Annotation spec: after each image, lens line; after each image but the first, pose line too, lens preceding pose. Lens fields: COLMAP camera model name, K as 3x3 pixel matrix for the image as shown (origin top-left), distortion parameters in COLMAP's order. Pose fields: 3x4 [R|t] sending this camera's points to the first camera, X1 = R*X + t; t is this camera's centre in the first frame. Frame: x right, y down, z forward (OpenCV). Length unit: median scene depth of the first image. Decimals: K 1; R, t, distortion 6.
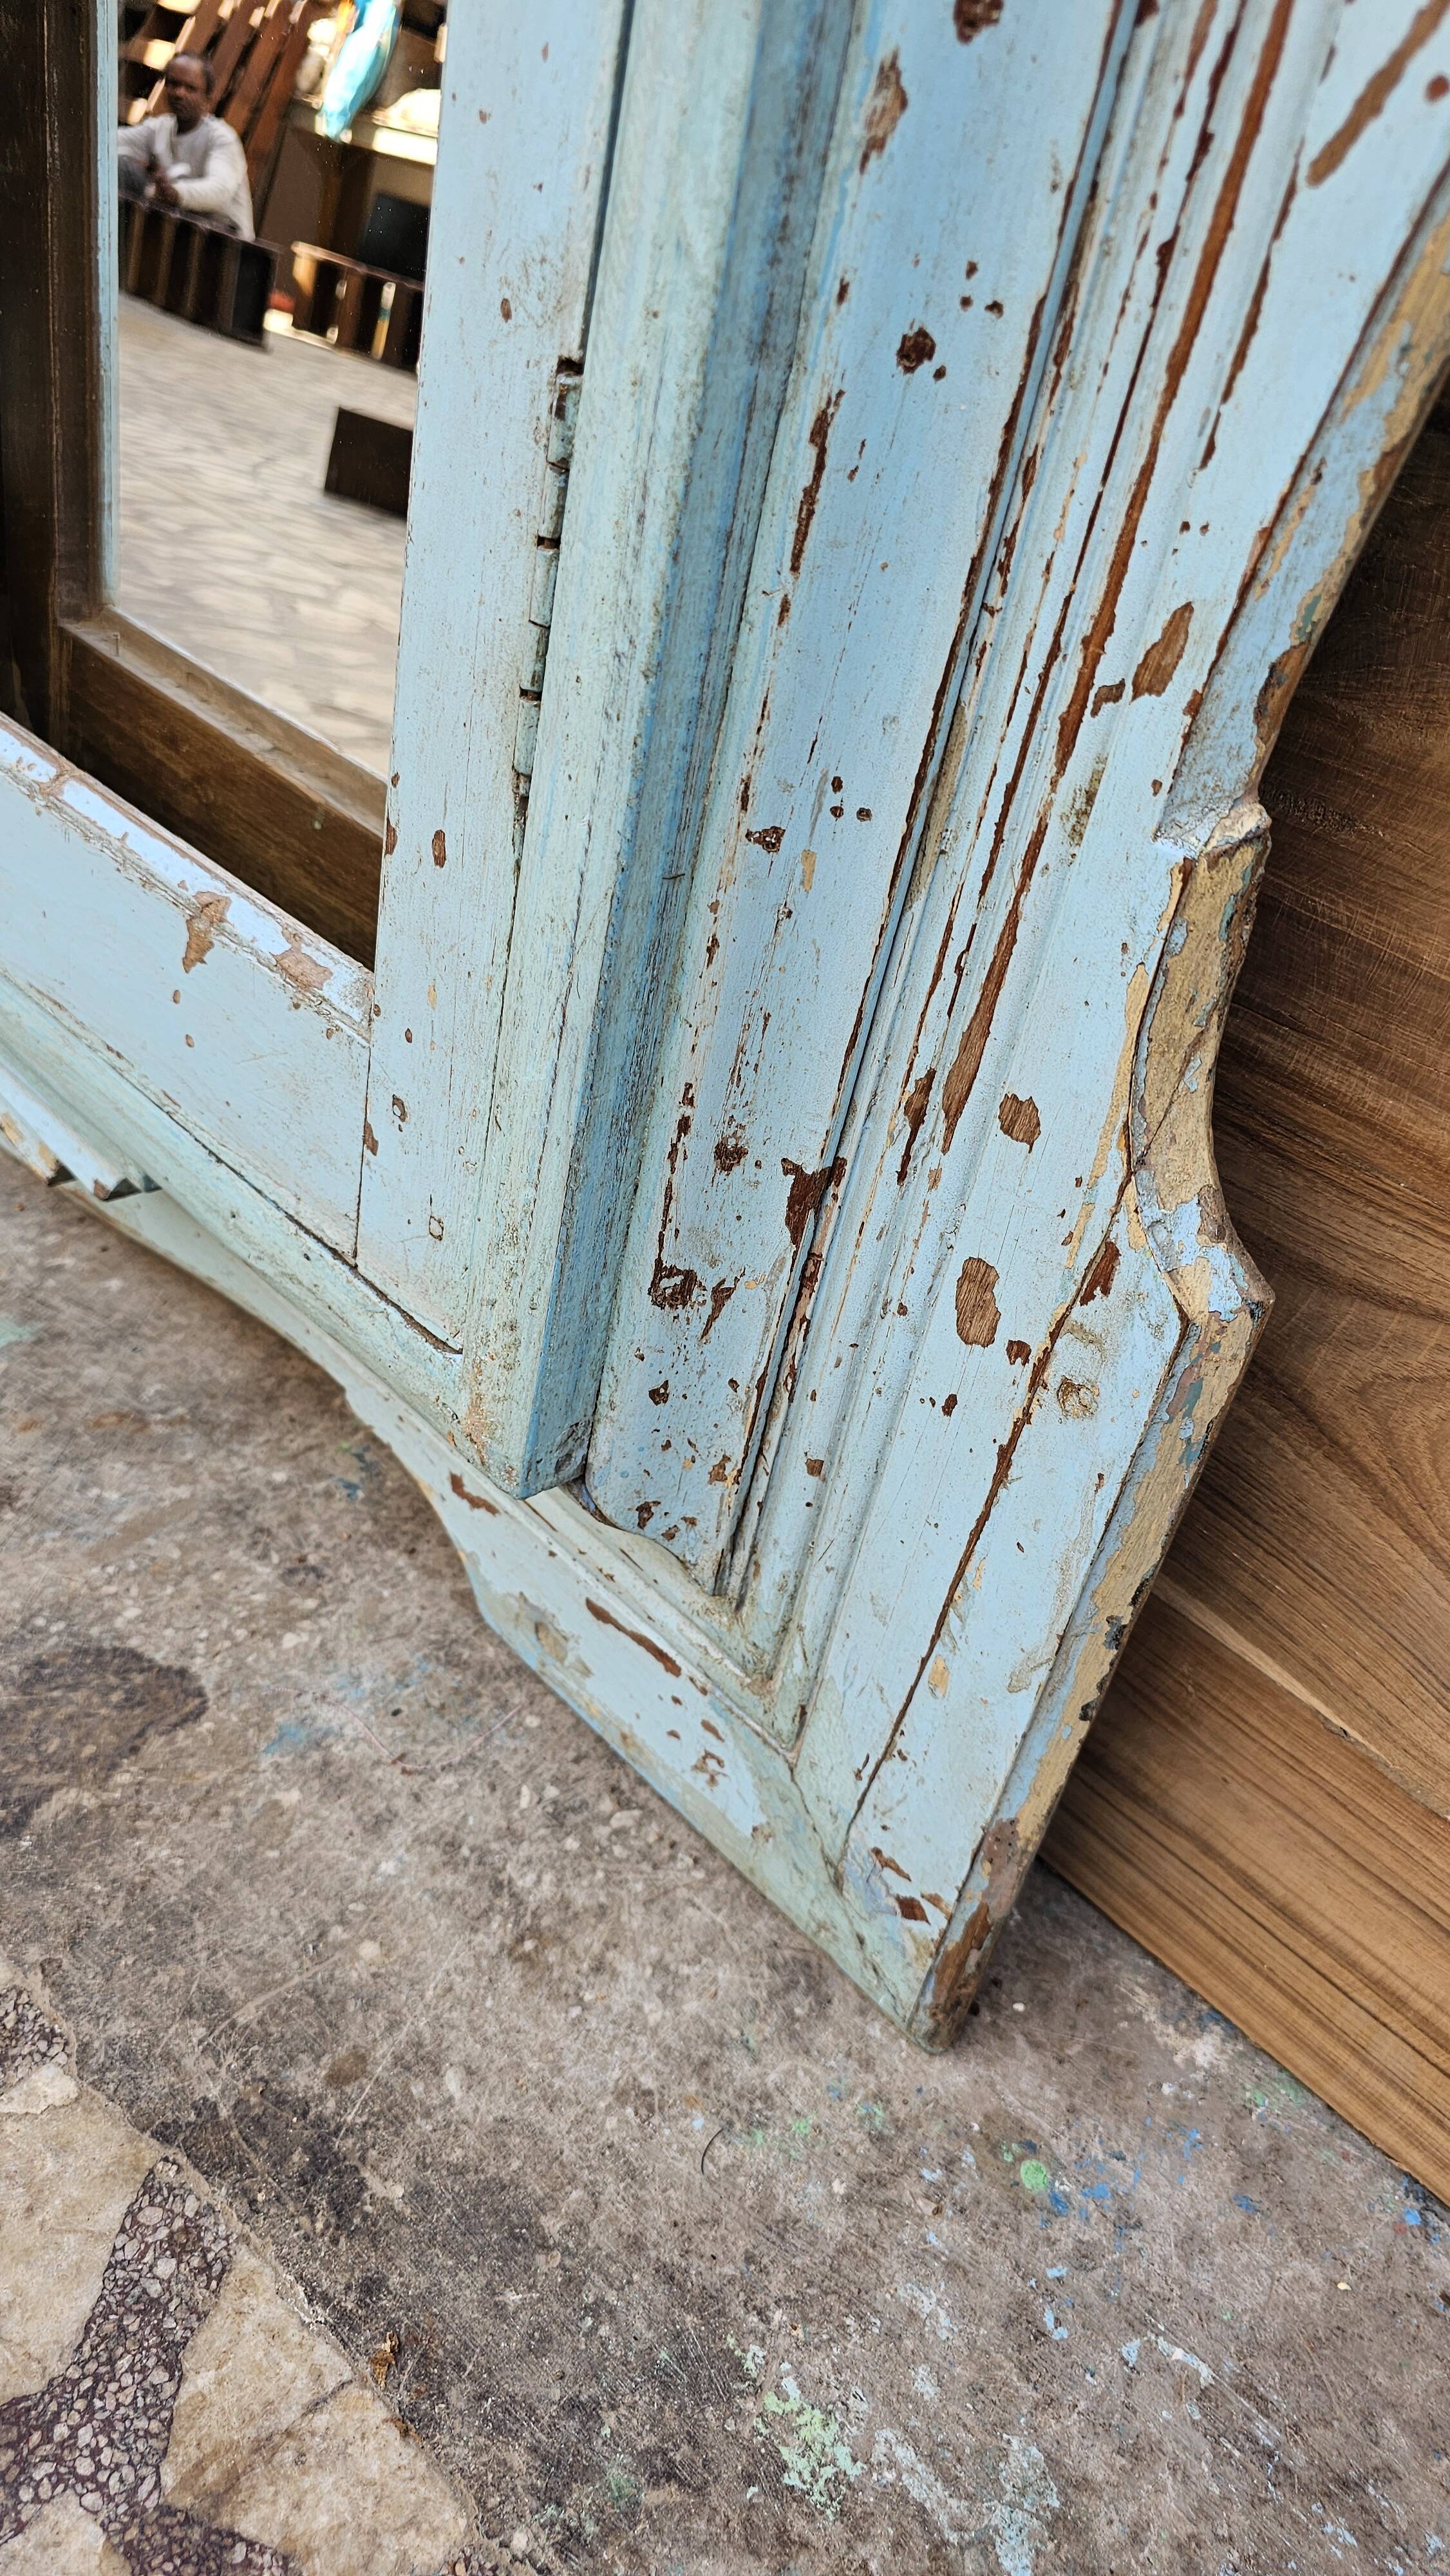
lens RADIAL K [[1742.5, 0, 722.3], [0, 1742.5, 1295.2], [0, 0, 1]] dist [0.046500, -0.043281]
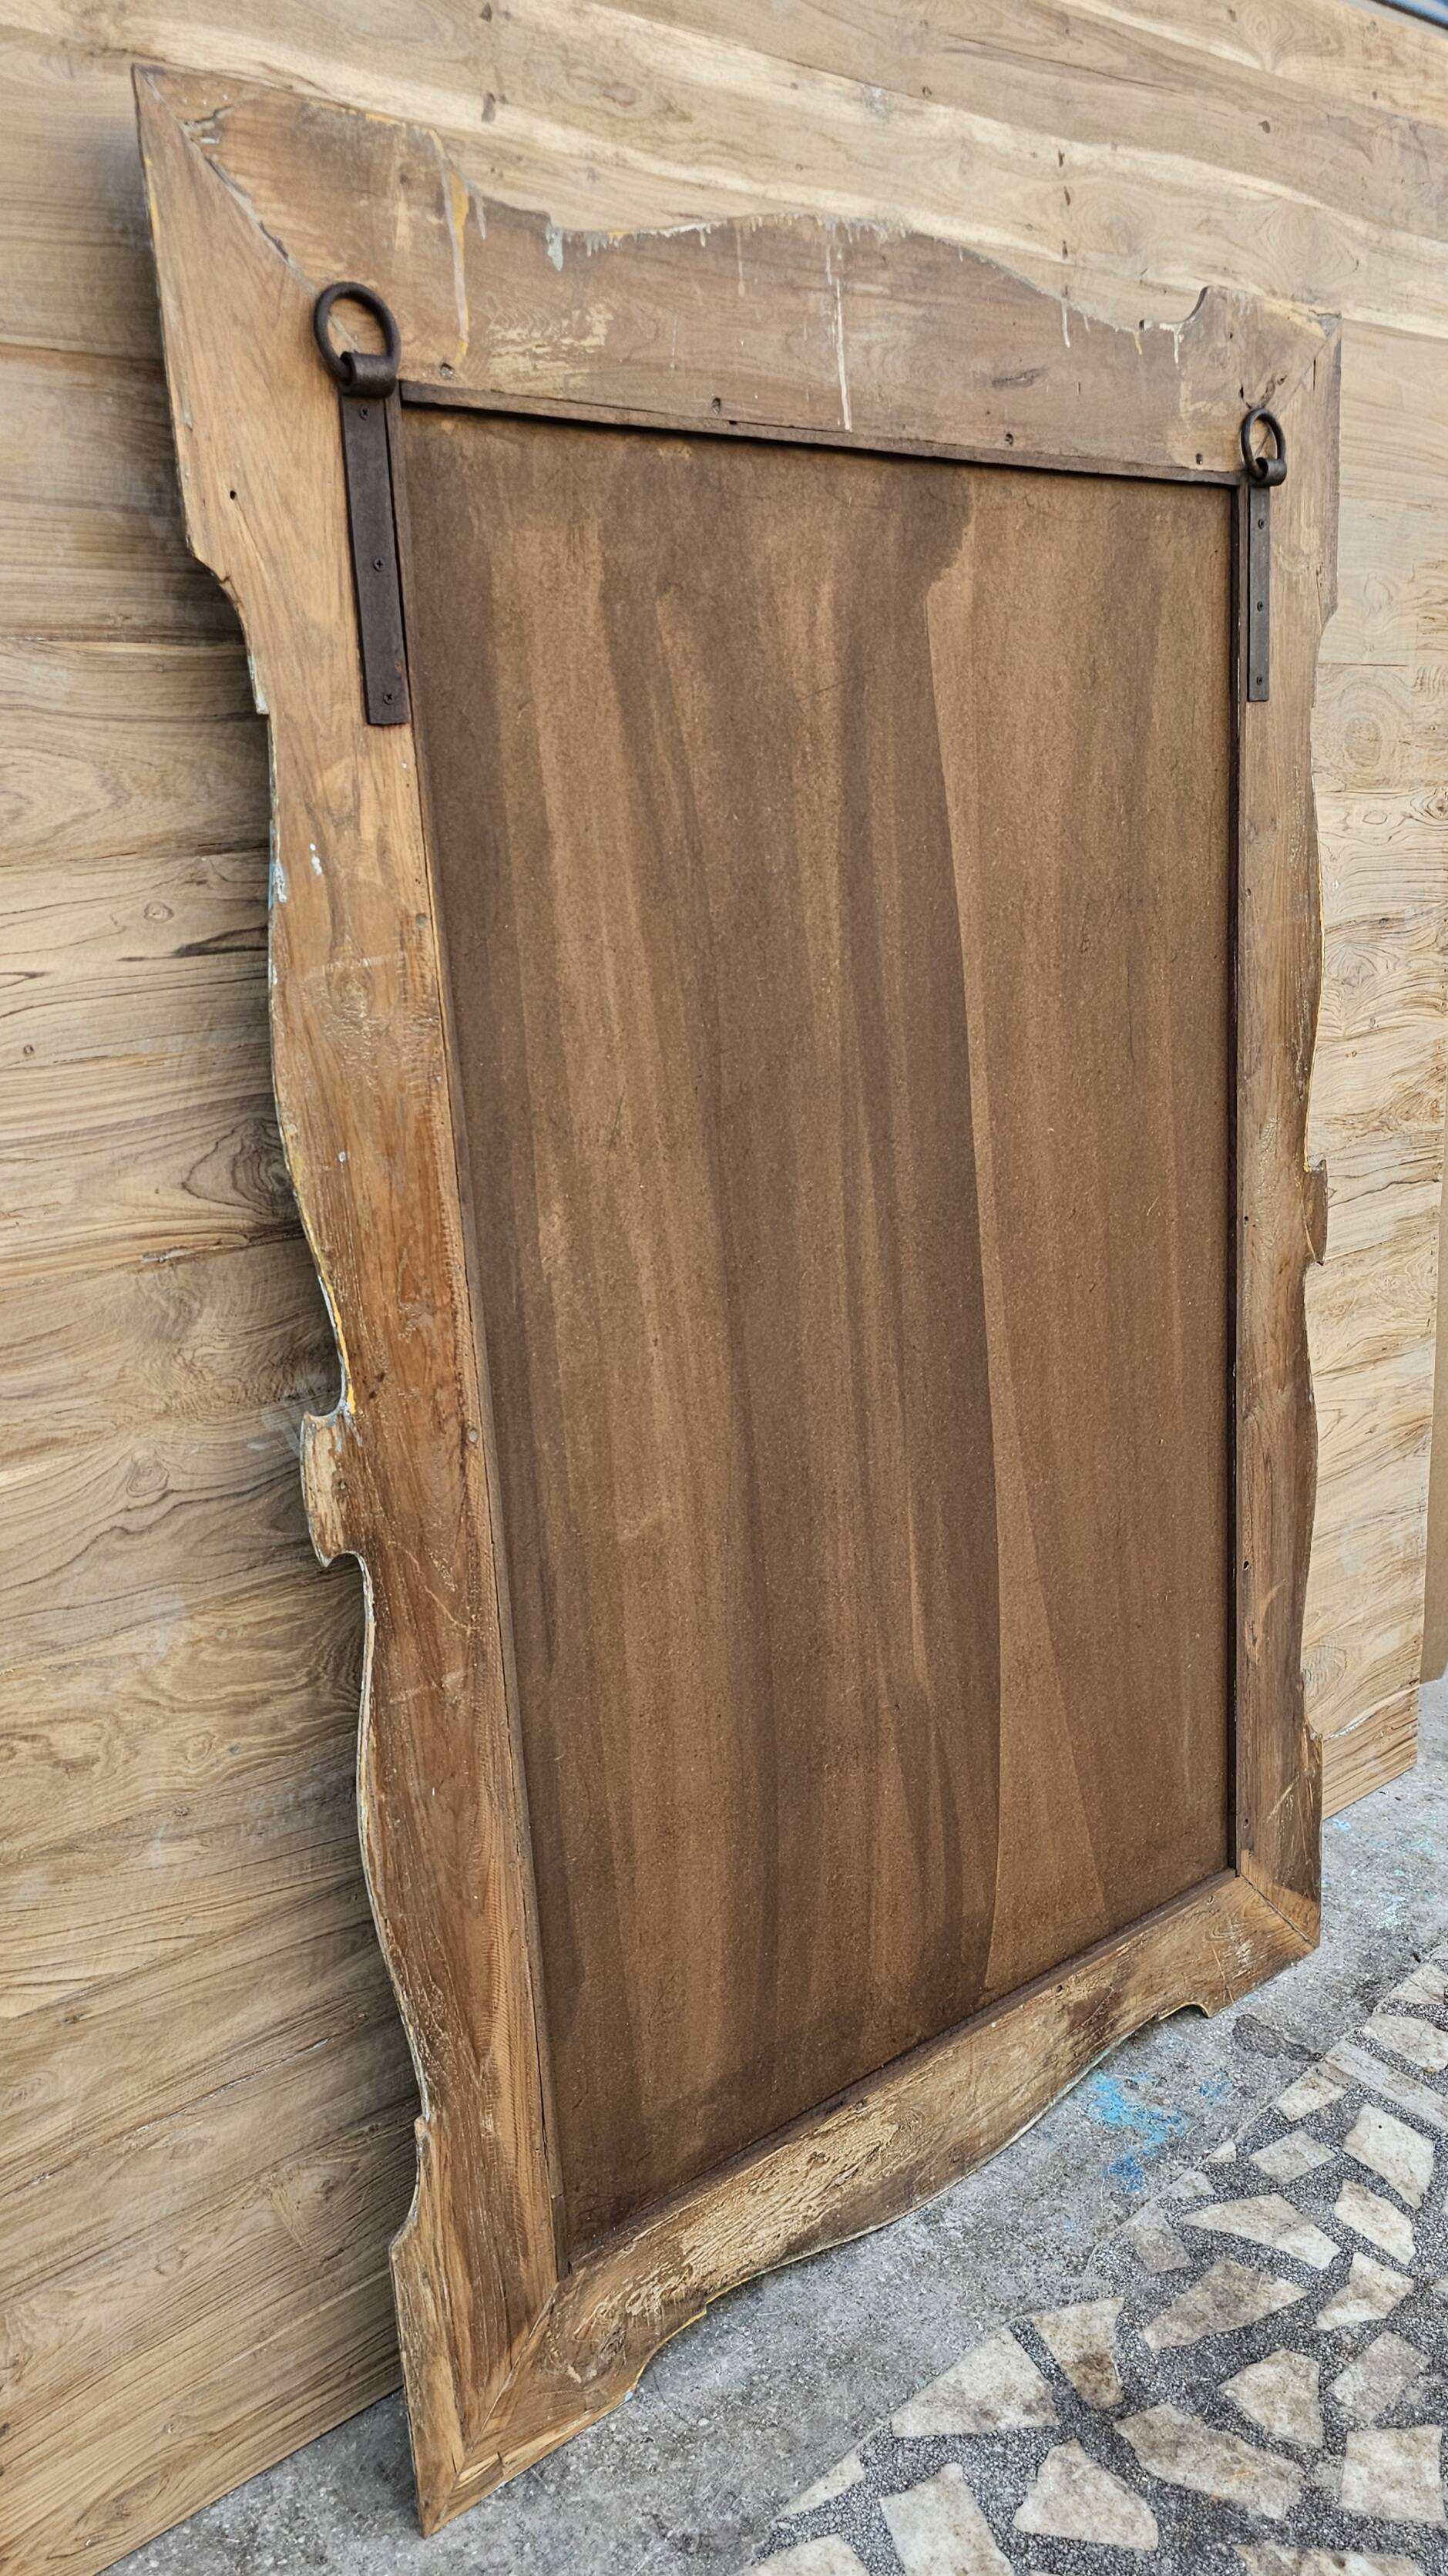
lens RADIAL K [[2074.6, 0, 715.0], [0, 2074.6, 1368.5], [0, 0, 1]] dist [0.041343, -0.027551]
pose [[0.043869, -0.429640, 0.901934, -4.192455], [0.584194, 0.743394, 0.325704, -3.169225], [-0.810427, 0.512617, 0.283605, 0.081597]]
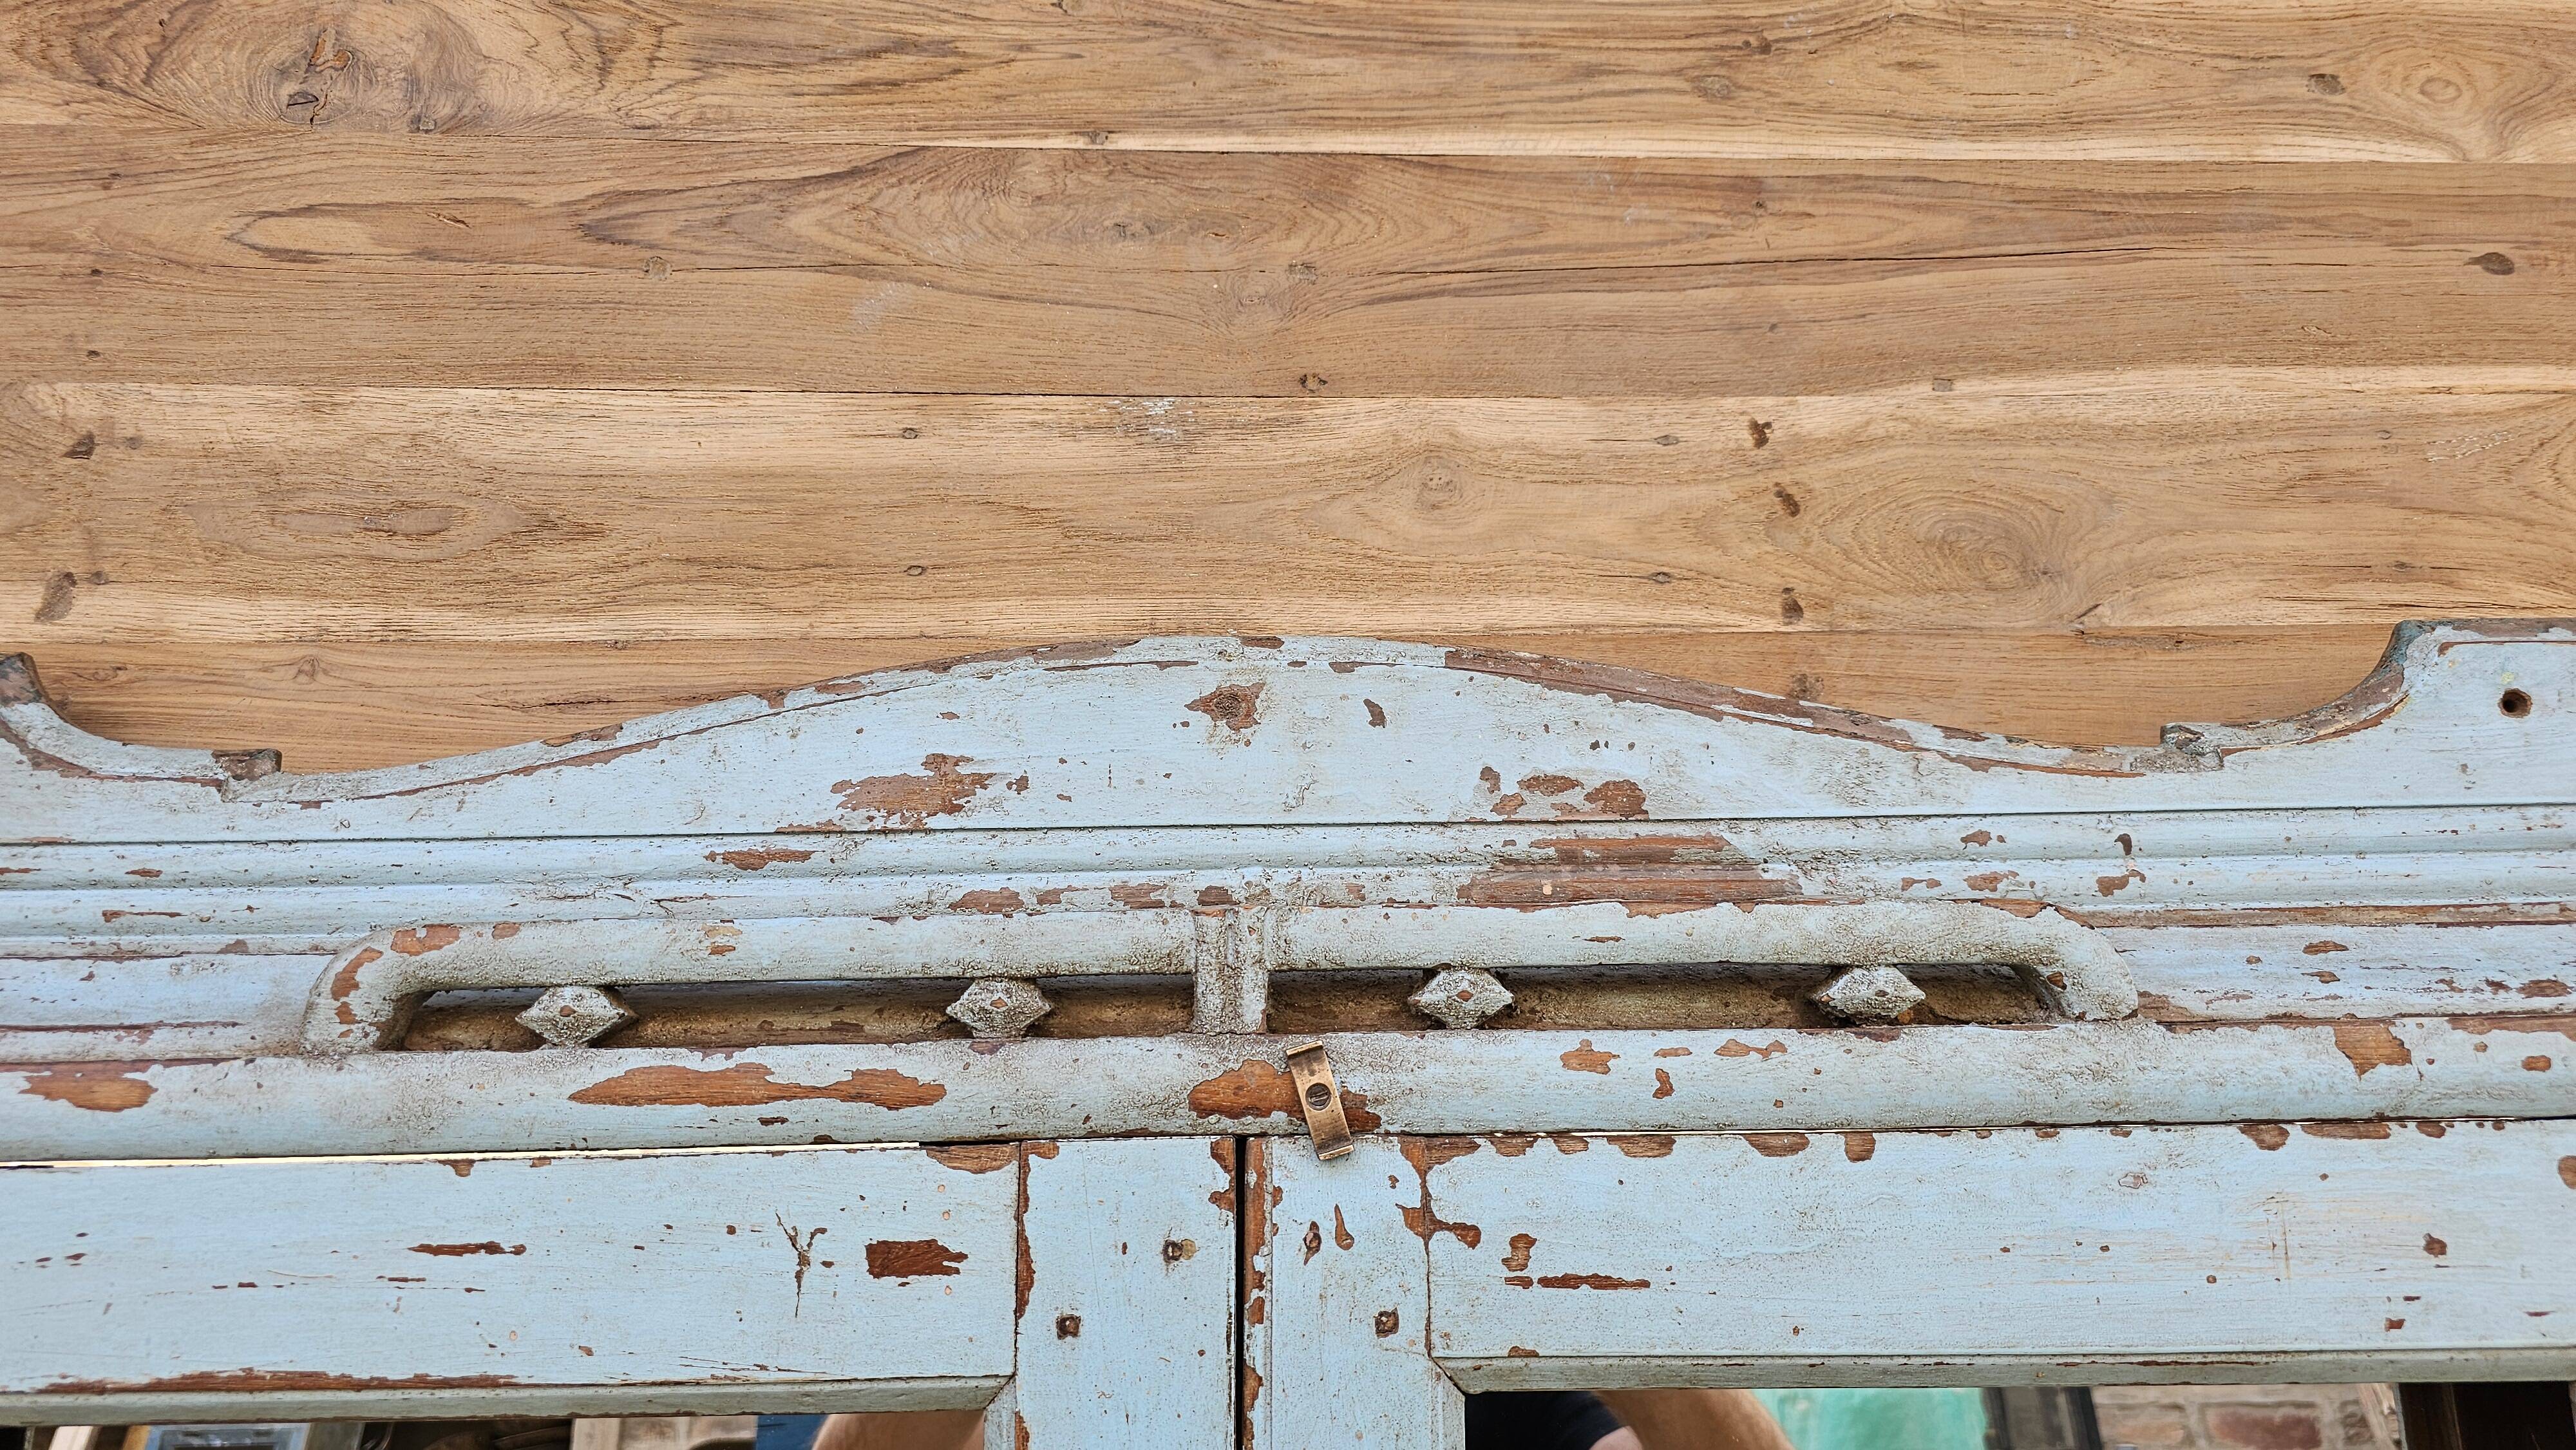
lens RADIAL K [[1742.5, 0, 1293.7], [0, 1742.5, 748.5], [0, 0, 1]] dist [0.046500, -0.043281]
pose [[0.658735, -0.030855, 0.751742, -1.030852], [0.522727, 0.737398, -0.427787, -2.576800], [-0.541134, 0.674754, 0.501878, -0.836017]]
